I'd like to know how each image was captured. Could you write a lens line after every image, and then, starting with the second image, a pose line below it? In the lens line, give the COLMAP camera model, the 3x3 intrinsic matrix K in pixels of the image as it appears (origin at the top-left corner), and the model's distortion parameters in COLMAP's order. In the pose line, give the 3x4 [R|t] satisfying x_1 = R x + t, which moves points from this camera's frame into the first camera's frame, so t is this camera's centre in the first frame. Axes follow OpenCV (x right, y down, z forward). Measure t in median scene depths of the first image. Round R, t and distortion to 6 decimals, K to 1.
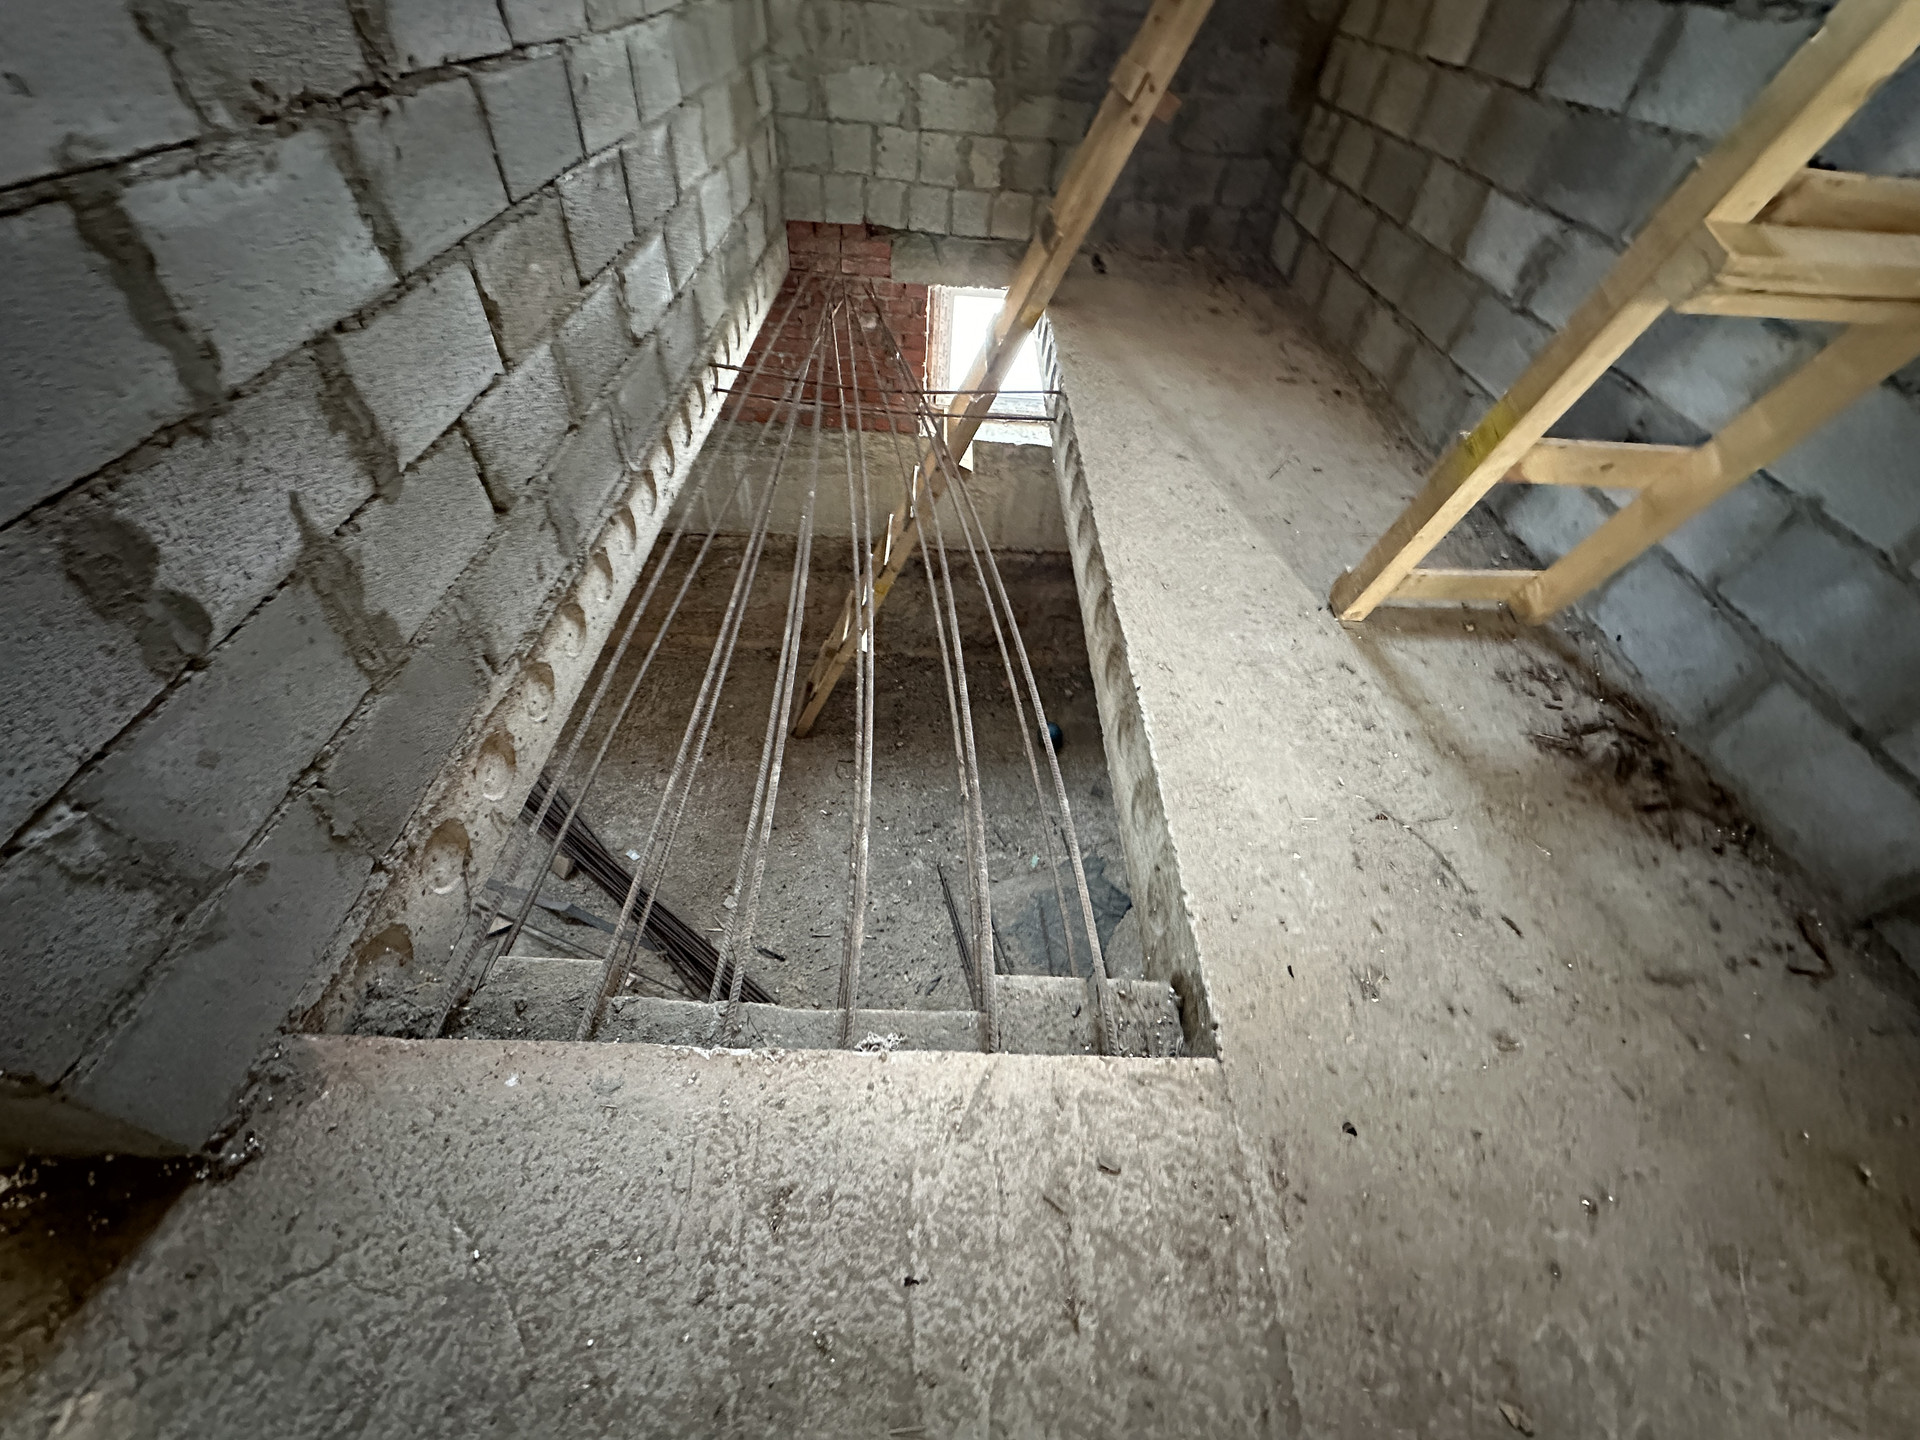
lens RADIAL K [[759.6, 0, 961.7], [0, 759.6, 719.9], [0, 0, 1]] dist [-0.001716, 0.000246]
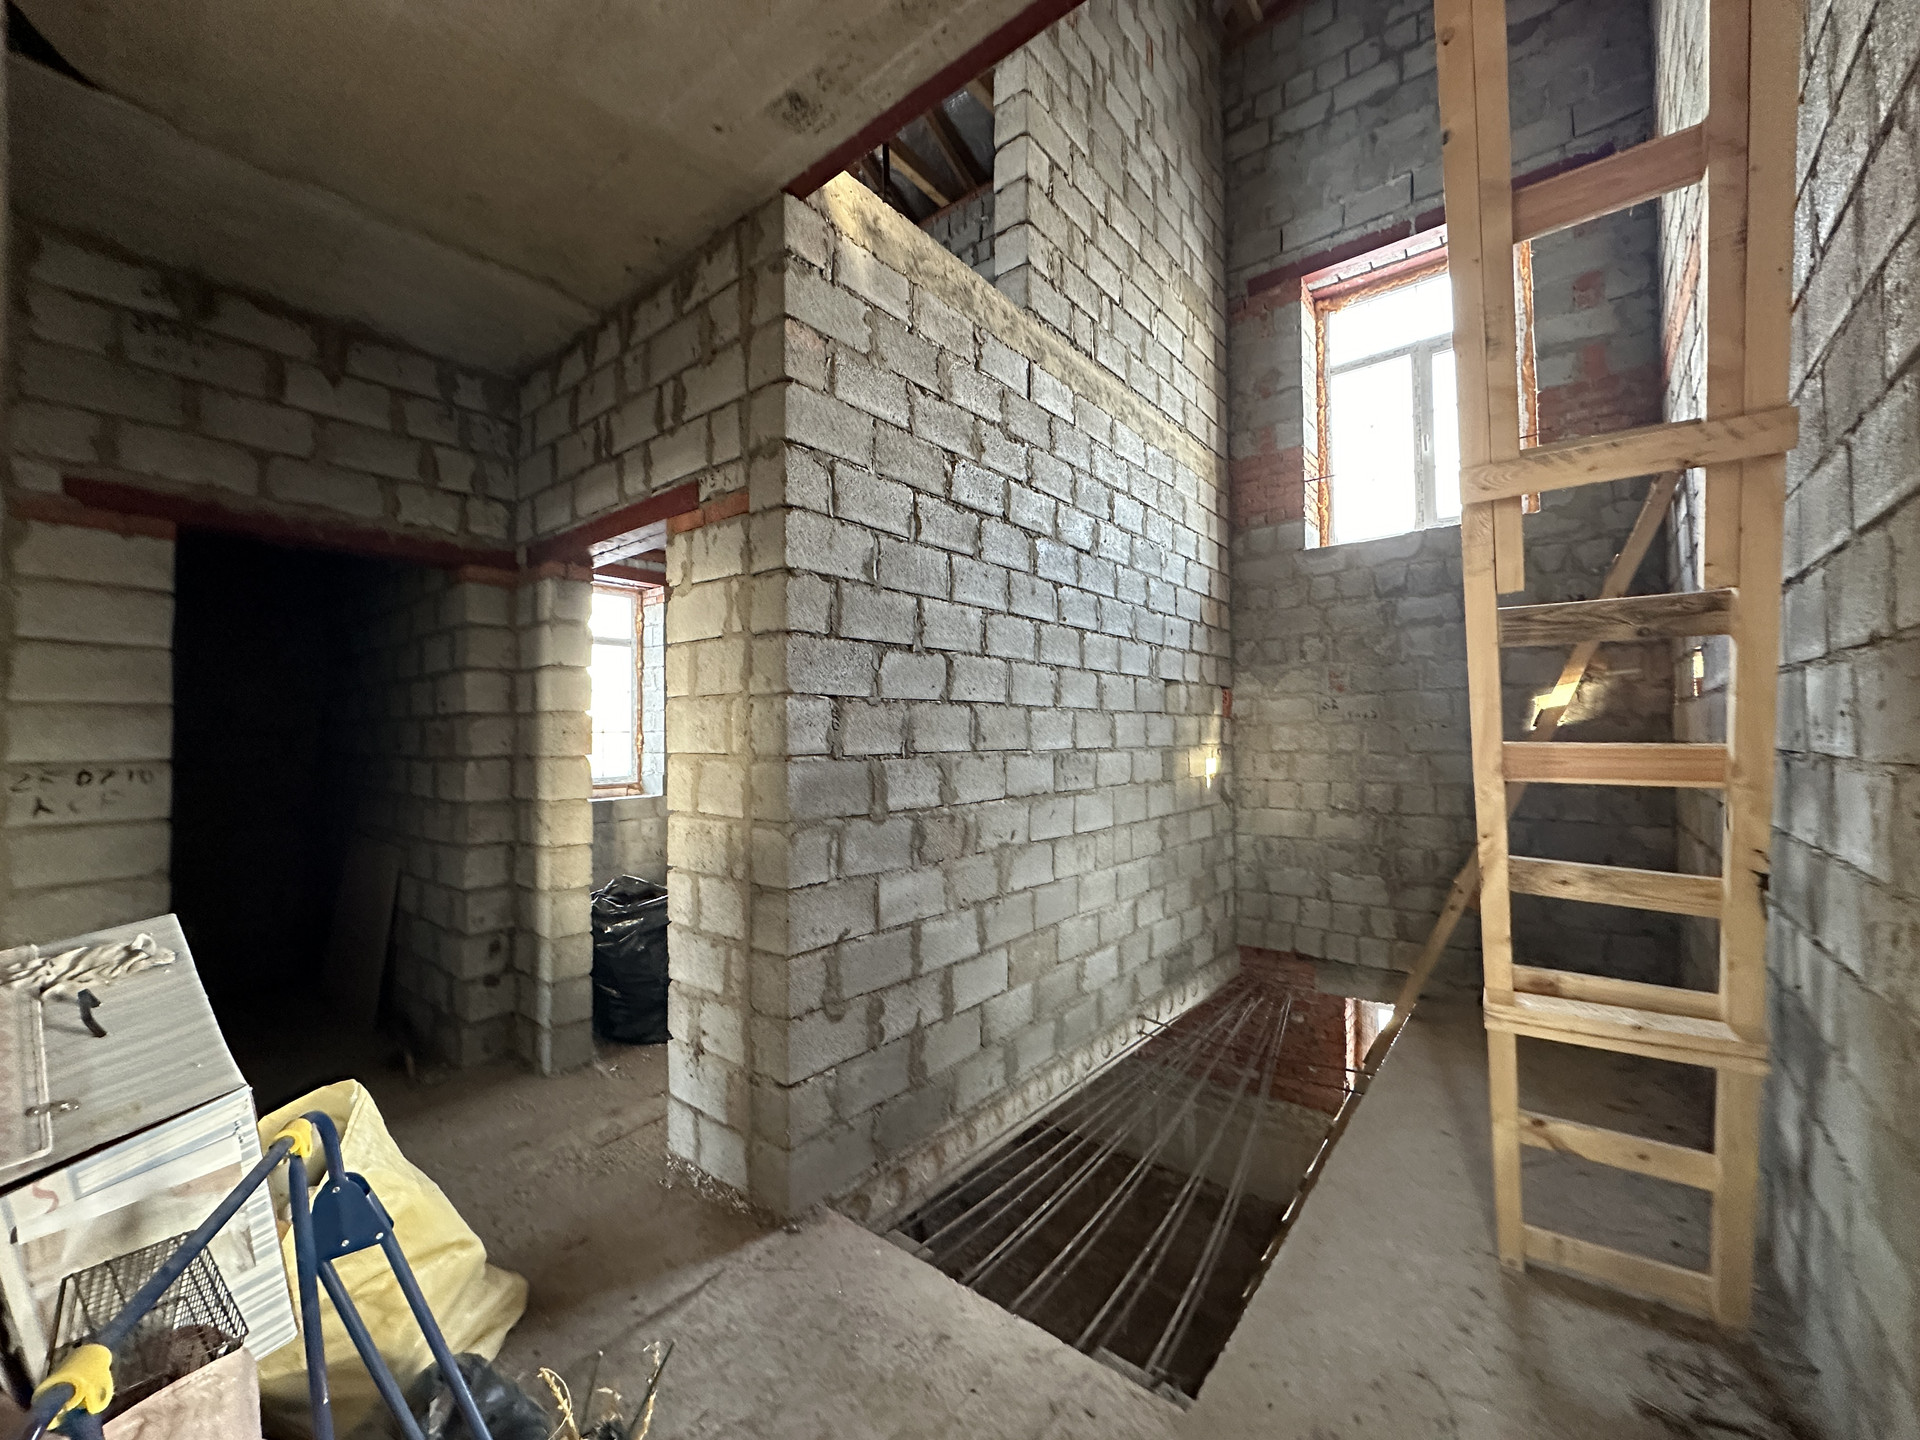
lens RADIAL K [[759.6, 0, 961.7], [0, 759.6, 719.9], [0, 0, 1]] dist [-0.001716, 0.000246]
pose [[0.777861, -0.093181, -0.621490, 0.776462], [-0.407779, 0.677642, -0.611979, 0.443612], [0.478172, 0.729465, 0.489114, -0.780458]]
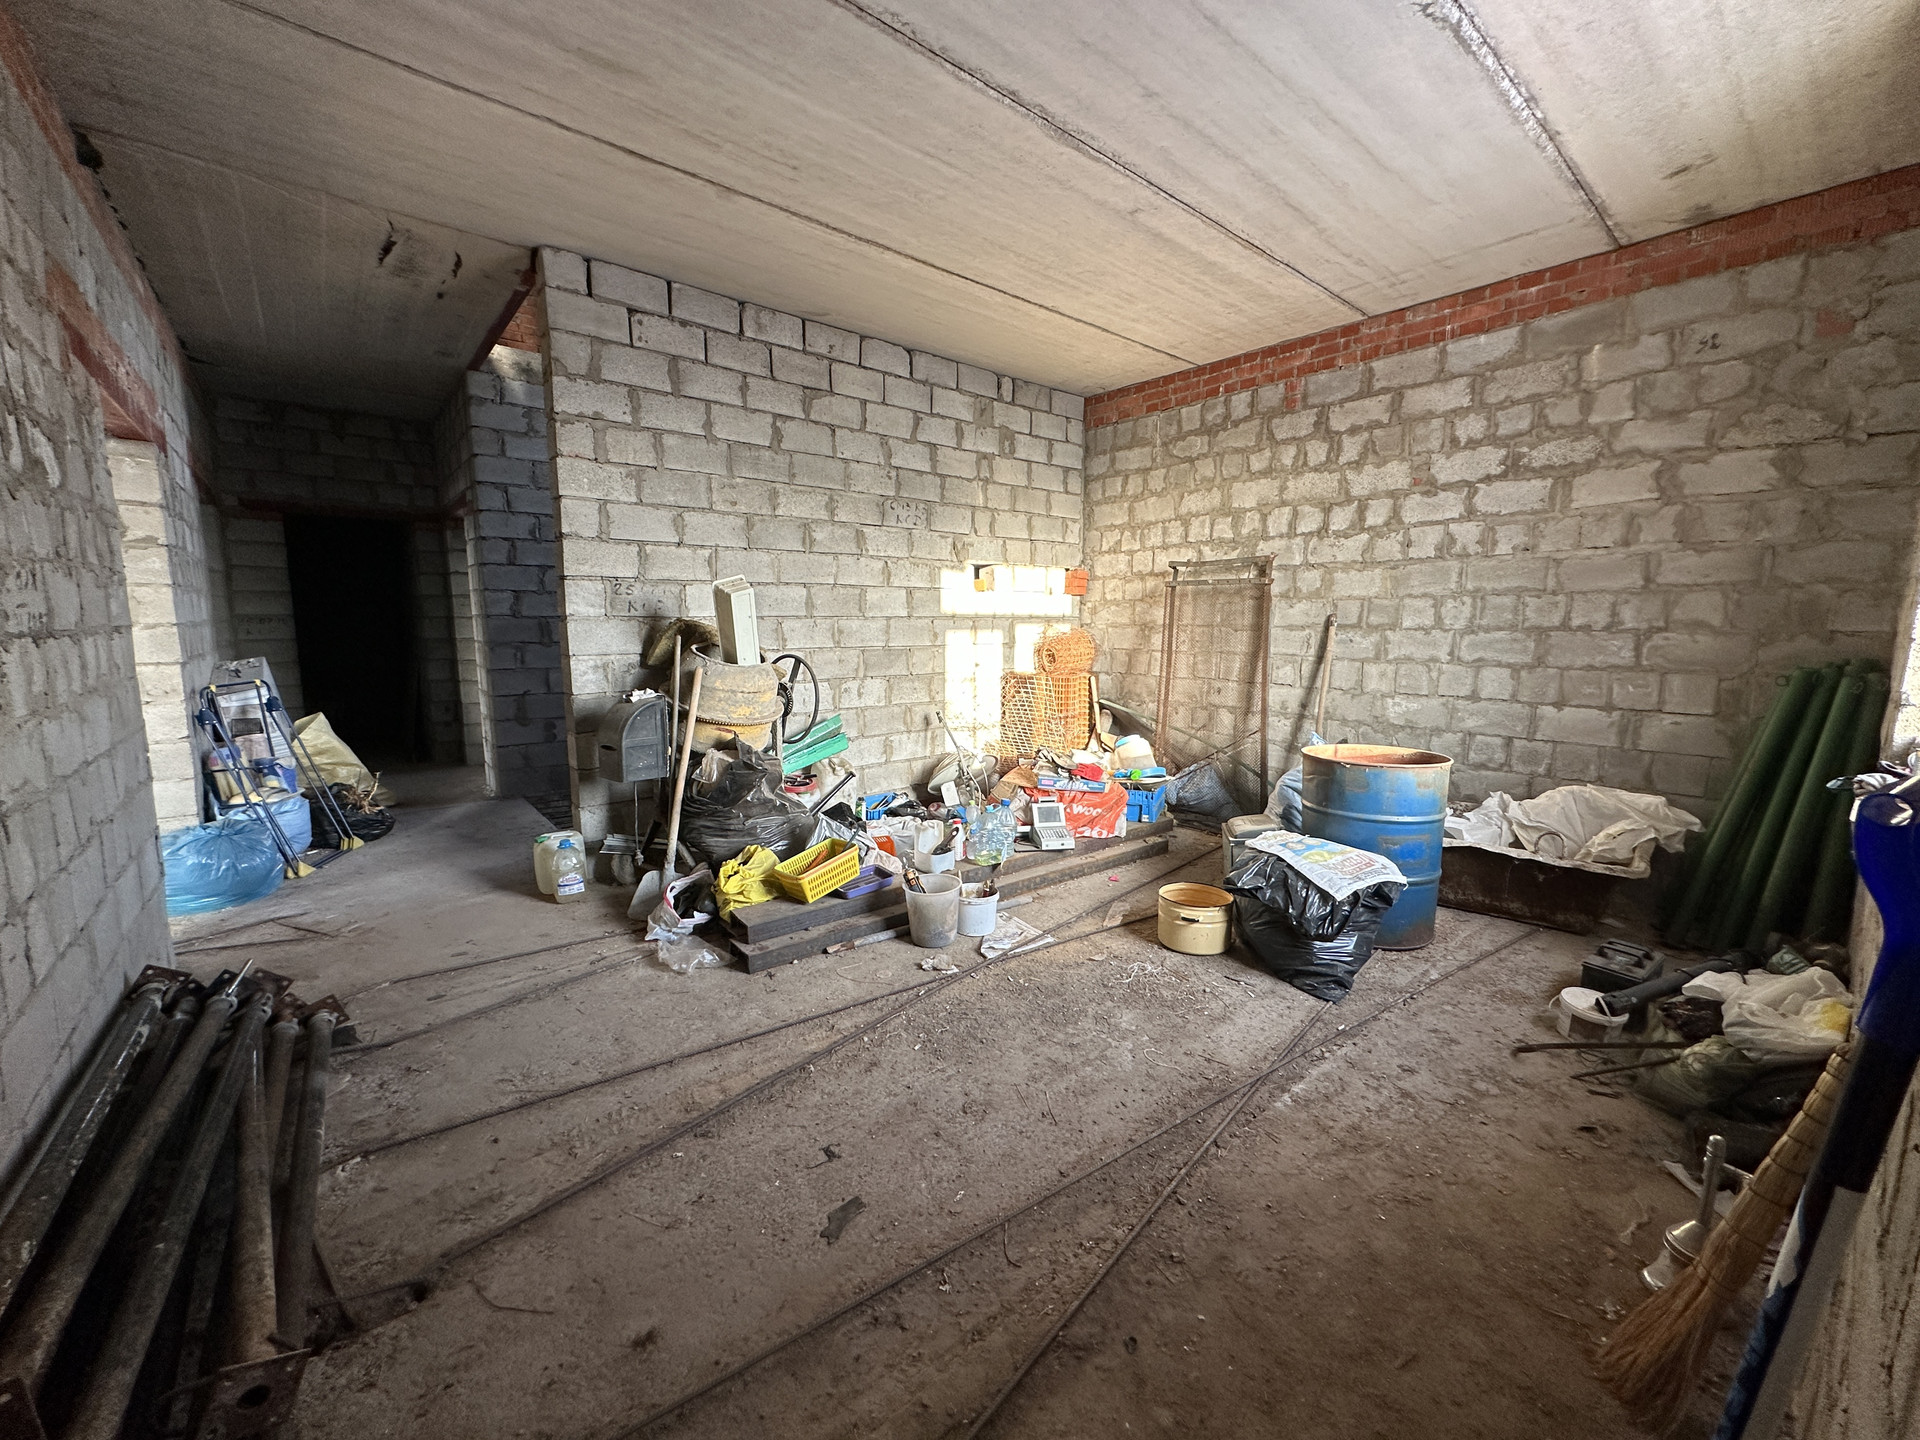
lens RADIAL K [[762.9, 0, 968.9], [0, 762.9, 722.0], [0, 0, 1]] dist [-0.002199, -0.000222]
pose [[0.645647, 0.035639, -0.762804, 4.131931], [-0.523213, 0.748245, -0.407895, 0.386129], [0.556227, 0.662465, 0.501749, -0.347107]]
